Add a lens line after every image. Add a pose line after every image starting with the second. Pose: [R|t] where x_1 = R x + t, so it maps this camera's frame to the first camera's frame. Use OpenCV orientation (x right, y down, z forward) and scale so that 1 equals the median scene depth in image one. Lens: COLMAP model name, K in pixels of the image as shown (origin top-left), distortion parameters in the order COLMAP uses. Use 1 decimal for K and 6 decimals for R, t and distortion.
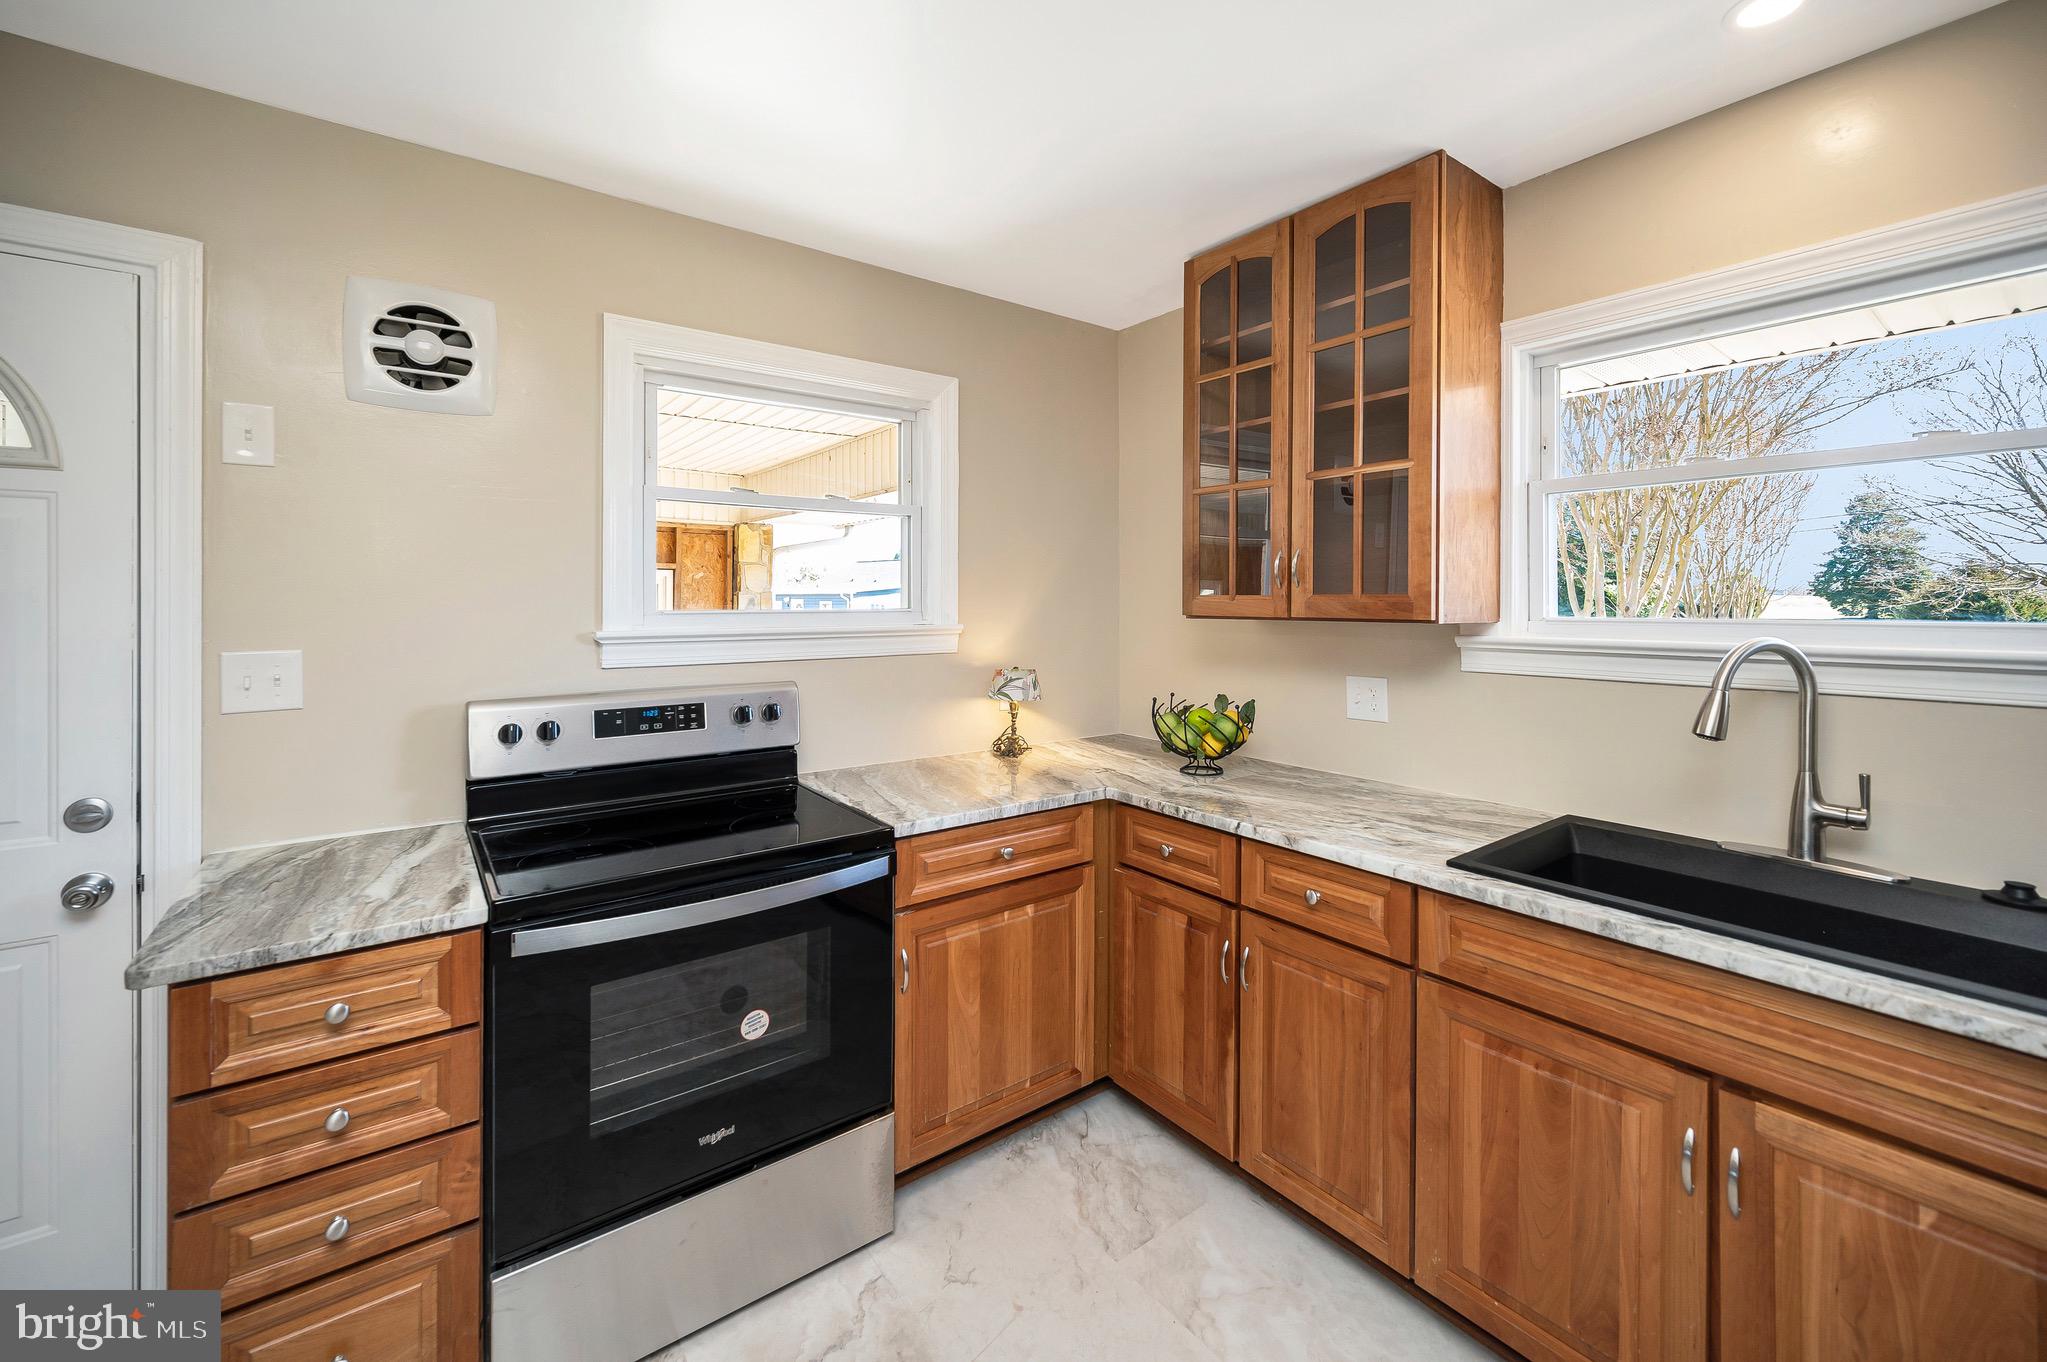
lens RADIAL K [[822.5, 0, 1048.0], [0, 822.5, 609.9], [0, 0, 1]] dist [-0.001721, 0.000121]
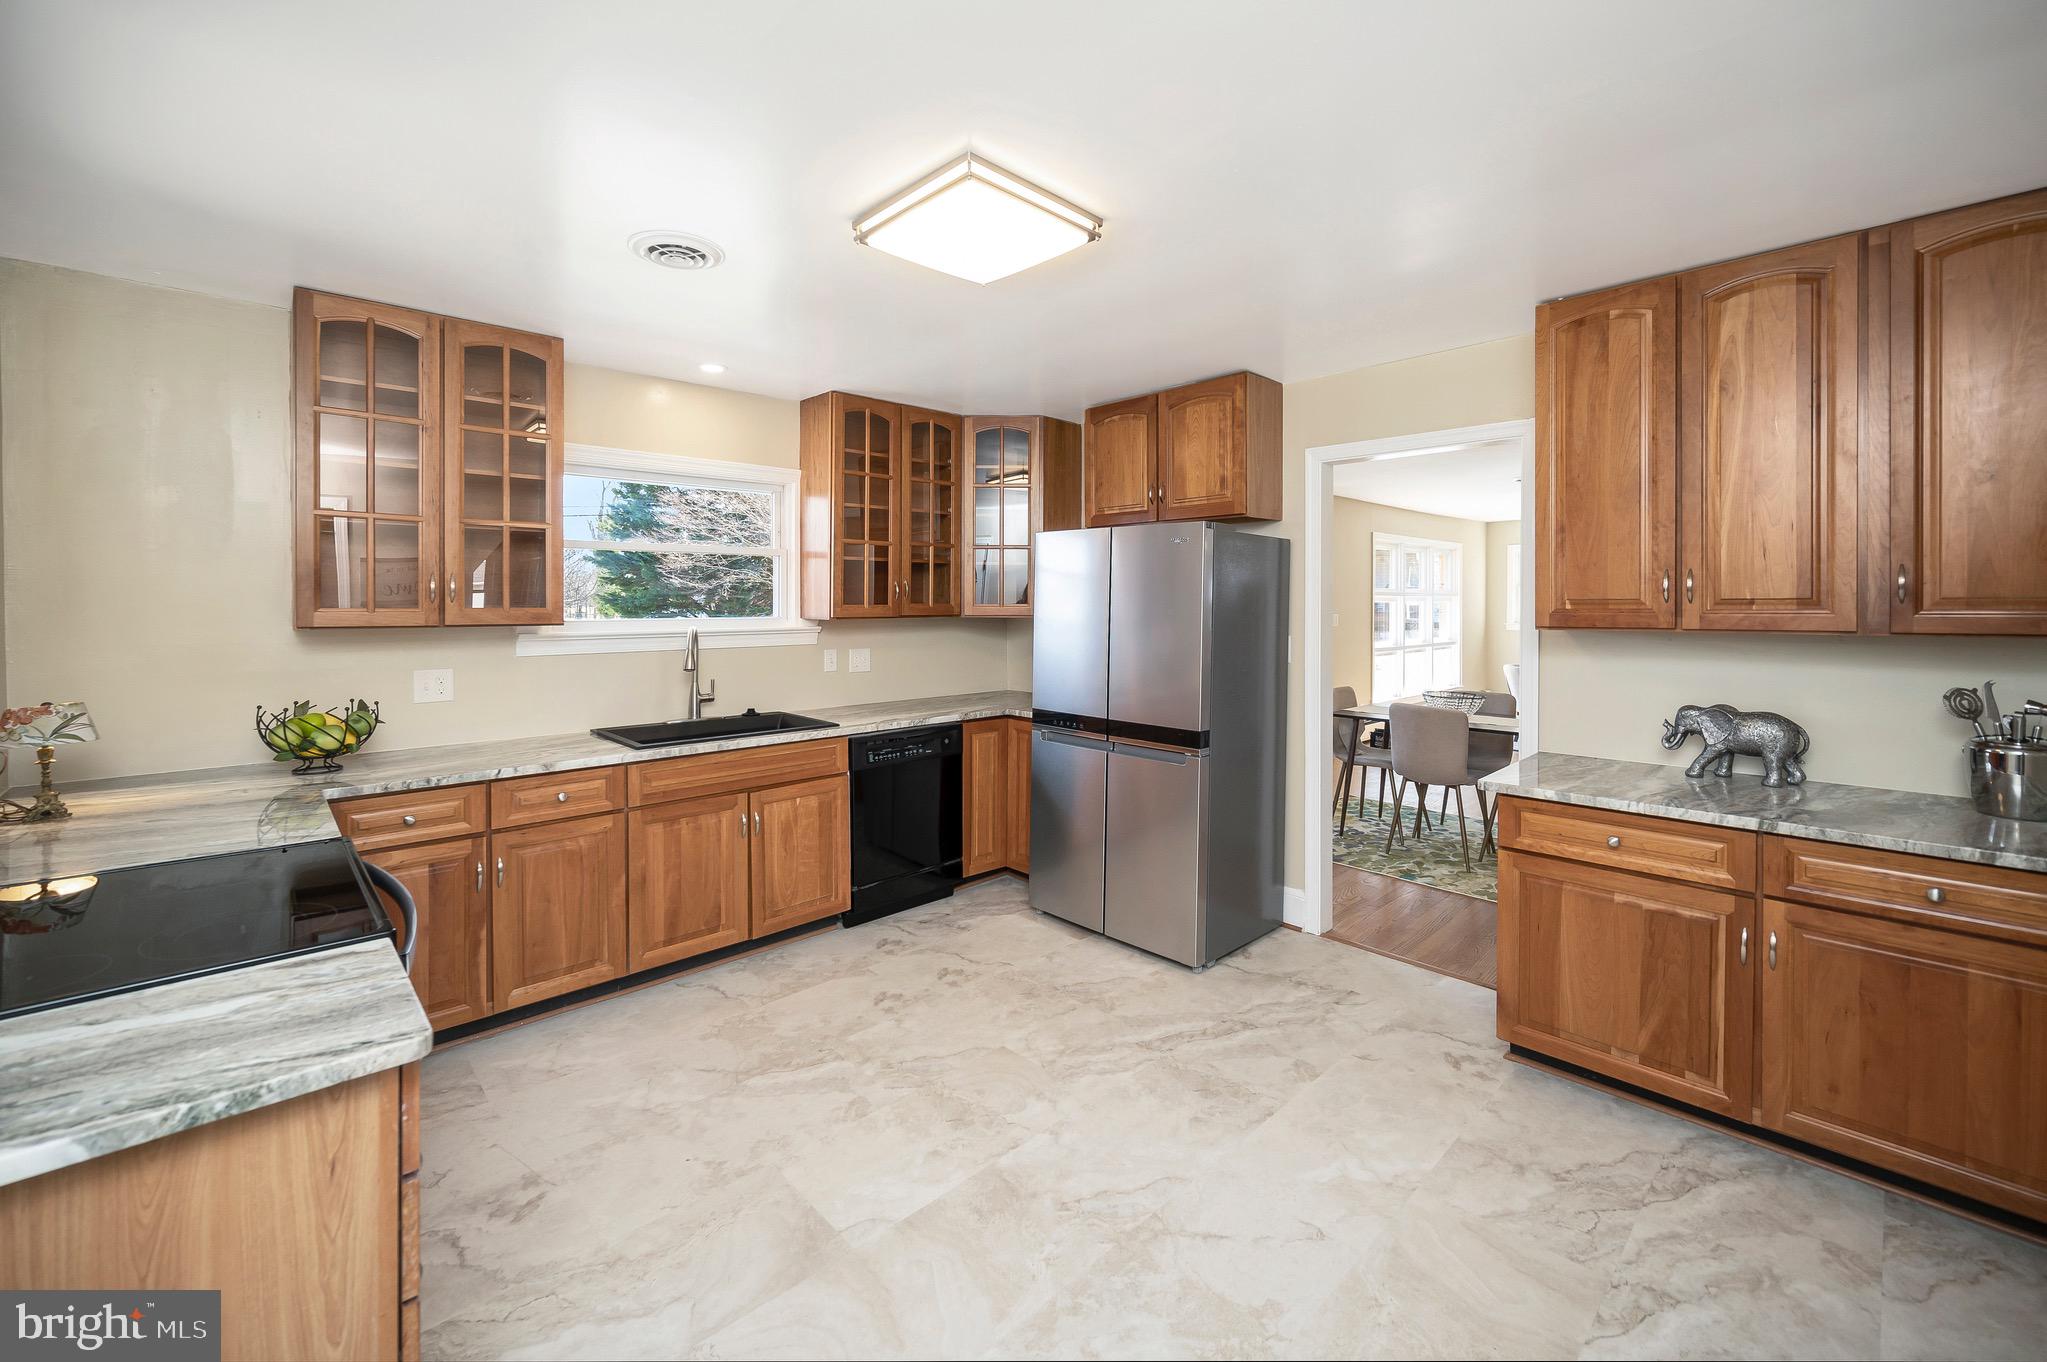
lens RADIAL K [[822.5, 0, 1032.9], [0, 822.5, 616.7], [0, 0, 1]] dist [-0.001721, 0.000121]
pose [[-0.112904, -0.016304, 0.993472, -1.292262], [0.008555, 0.999812, 0.017380, -0.020633], [-0.993569, 0.010462, -0.112743, 0.250125]]
